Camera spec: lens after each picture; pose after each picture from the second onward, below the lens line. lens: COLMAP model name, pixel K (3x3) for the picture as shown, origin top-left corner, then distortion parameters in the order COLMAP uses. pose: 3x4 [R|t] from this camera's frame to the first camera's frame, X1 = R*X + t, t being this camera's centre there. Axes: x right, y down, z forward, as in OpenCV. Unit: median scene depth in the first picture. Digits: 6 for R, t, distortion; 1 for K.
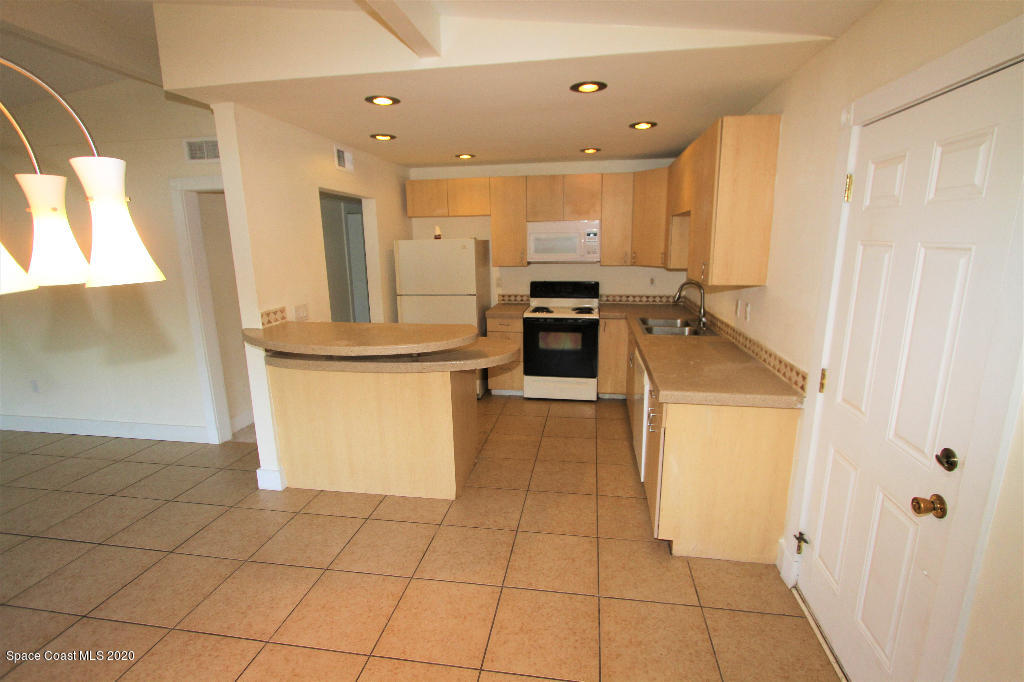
lens RADIAL K [[474.7, 0, 512.0], [0, 474.7, 341.0], [0, 0, 1]] dist [-0.001226, -0.000158]
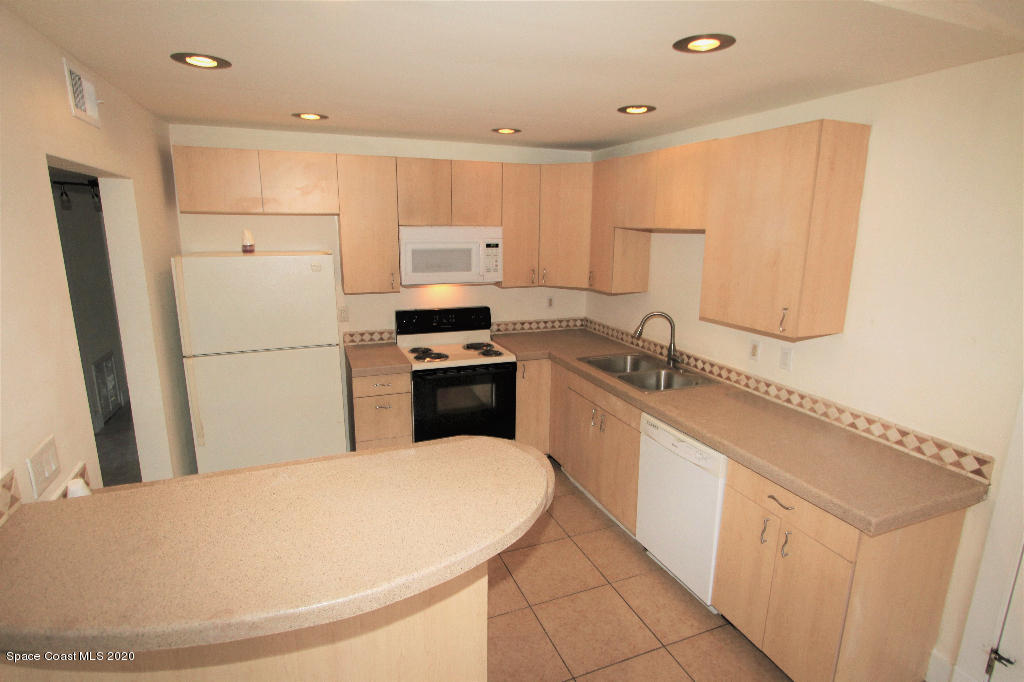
lens RADIAL K [[528.0, 0, 512.0], [0, 528.0, 341.0], [0, 0, 1]] dist [-0.003182, -0.000400]
pose [[0.852252, -0.094608, 0.514506, -0.227856], [0.088603, 0.995406, 0.036271, -0.102580], [-0.515574, 0.014675, 0.856719, 0.284881]]
